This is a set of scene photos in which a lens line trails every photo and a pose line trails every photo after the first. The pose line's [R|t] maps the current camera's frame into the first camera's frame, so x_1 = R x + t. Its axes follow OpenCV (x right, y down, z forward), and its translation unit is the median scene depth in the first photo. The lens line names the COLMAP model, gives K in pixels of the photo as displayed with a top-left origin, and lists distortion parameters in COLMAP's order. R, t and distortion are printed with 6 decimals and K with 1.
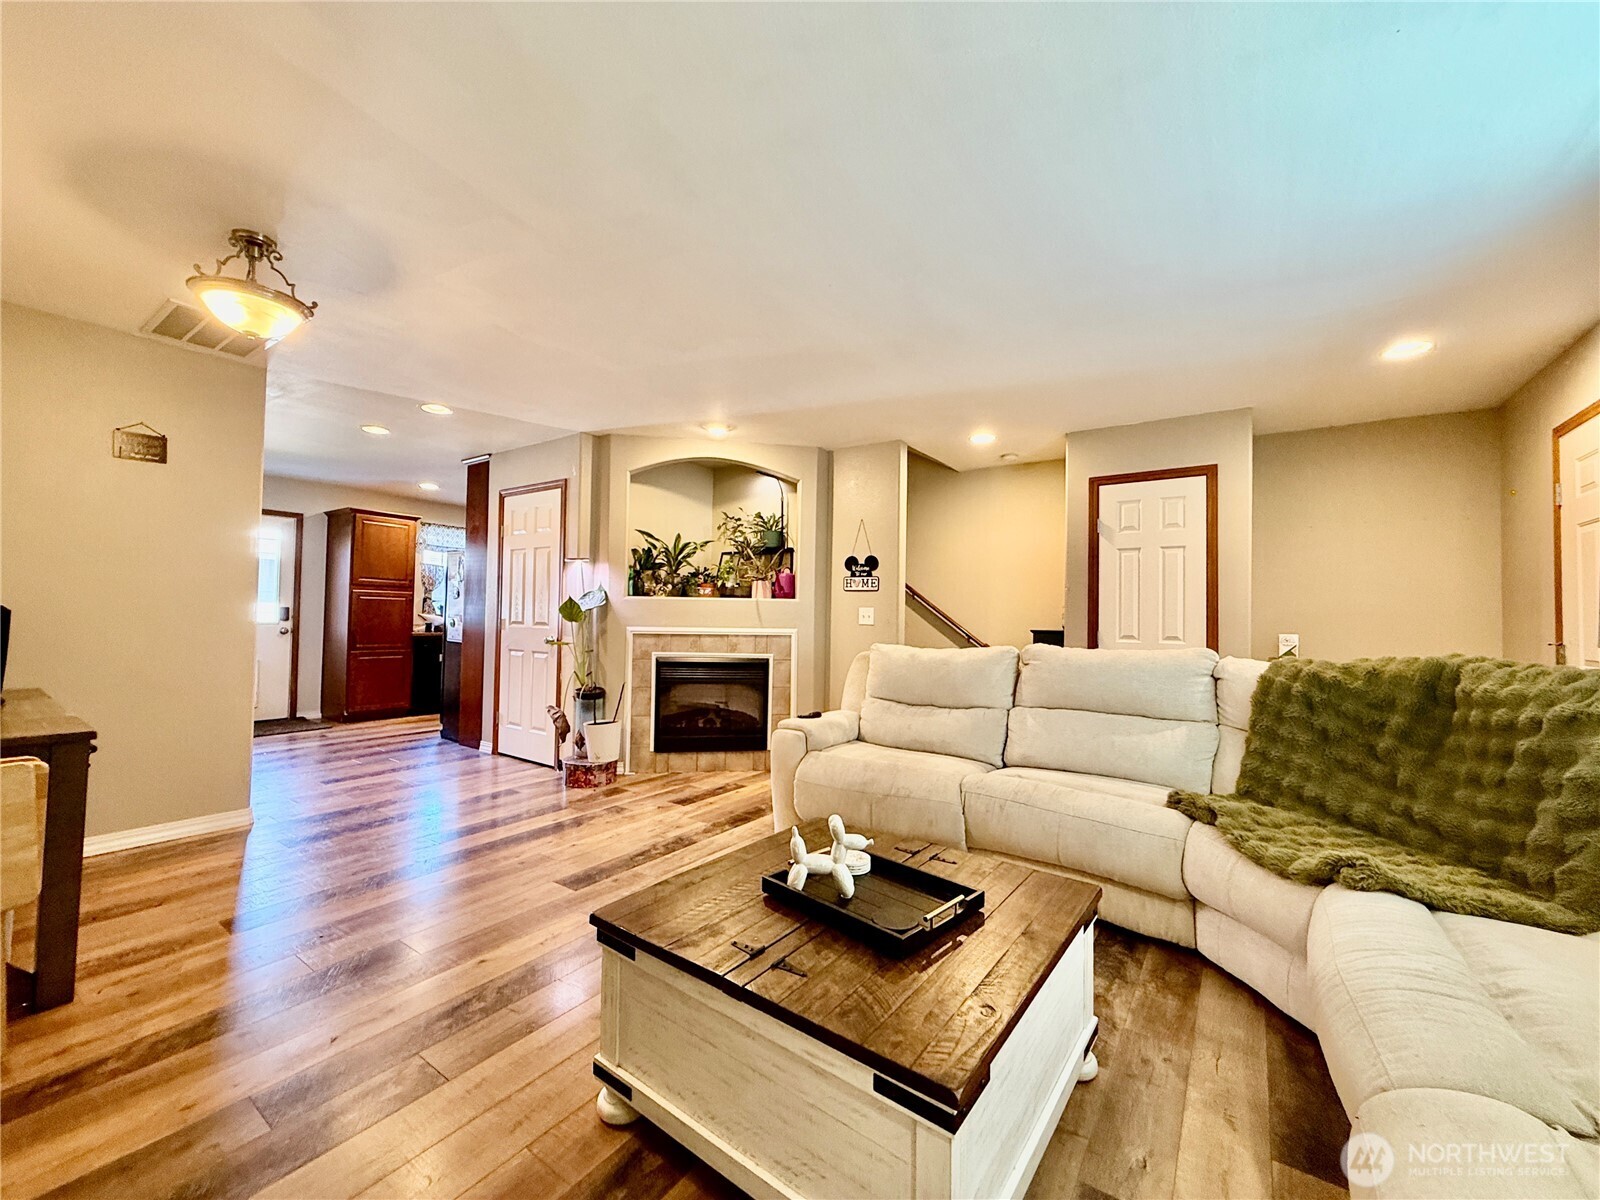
lens RADIAL K [[642.4, 0, 800.0], [0, 642.4, 600.5], [0, 0, 1]] dist [0.000168, -0.000254]
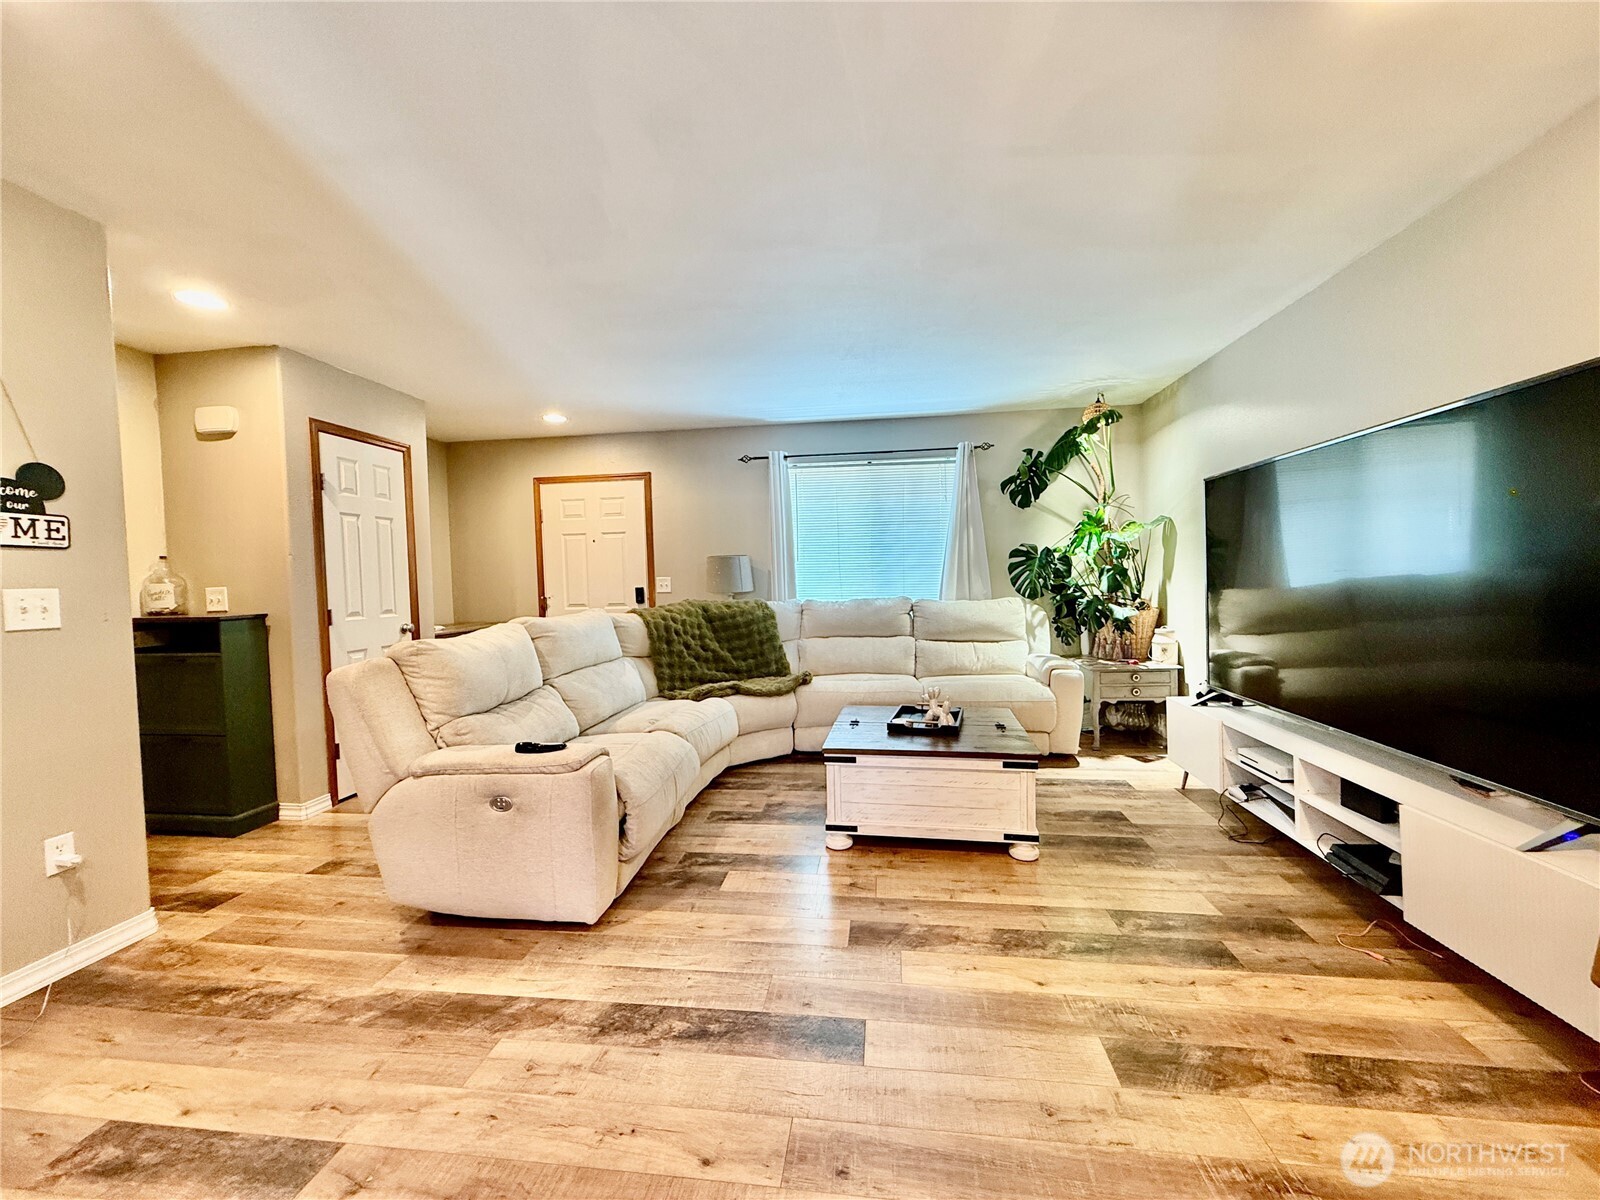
lens RADIAL K [[642.4, 0, 805.6], [0, 642.4, 592.5], [0, 0, 1]] dist [0.000168, -0.000254]
pose [[-0.473416, -0.026659, 0.880435, -0.577930], [-0.006558, 0.999621, 0.026741, -0.000586], [-0.880814, 0.006886, -0.473412, 0.888434]]
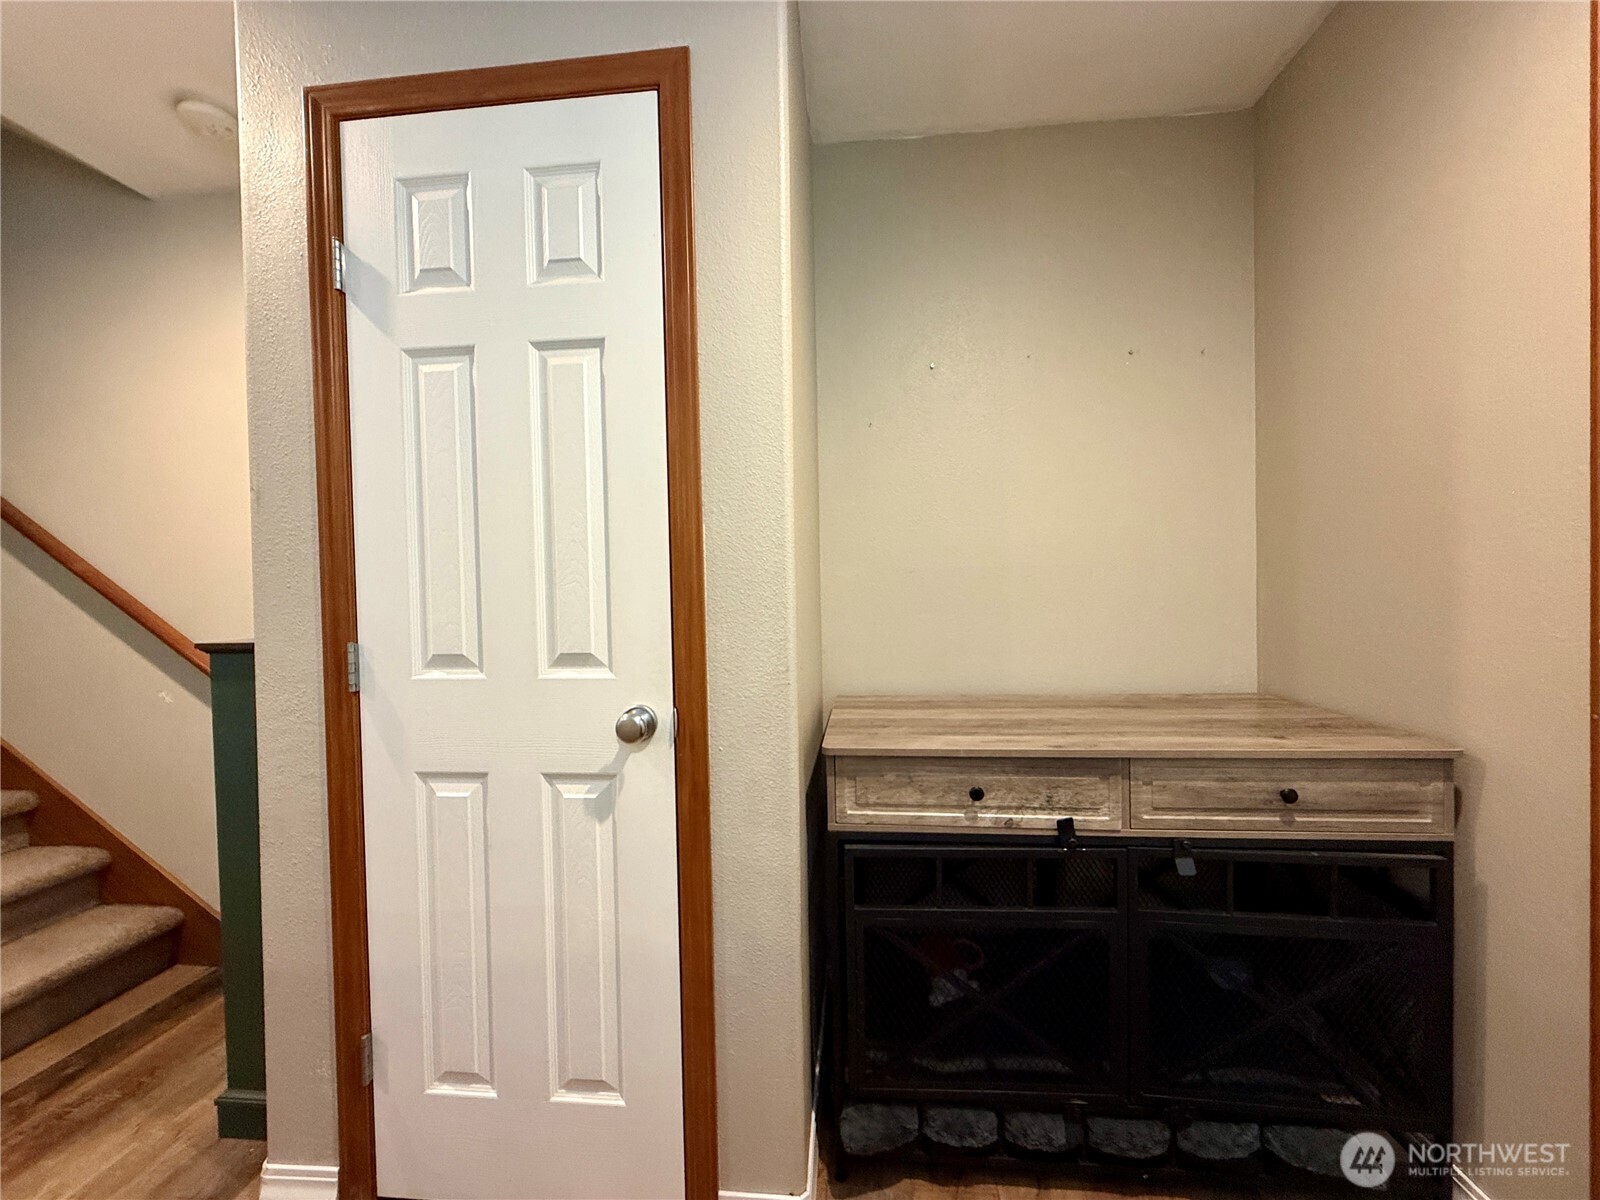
lens RADIAL K [[642.4, 0, 790.3], [0, 642.4, 597.9], [0, 0, 1]] dist [0.000168, -0.000254]
pose [[0.864611, -0.033267, 0.501340, 0.513014], [0.017798, 0.999207, 0.035609, 0.022094], [-0.502127, -0.021865, 0.864517, 0.691800]]
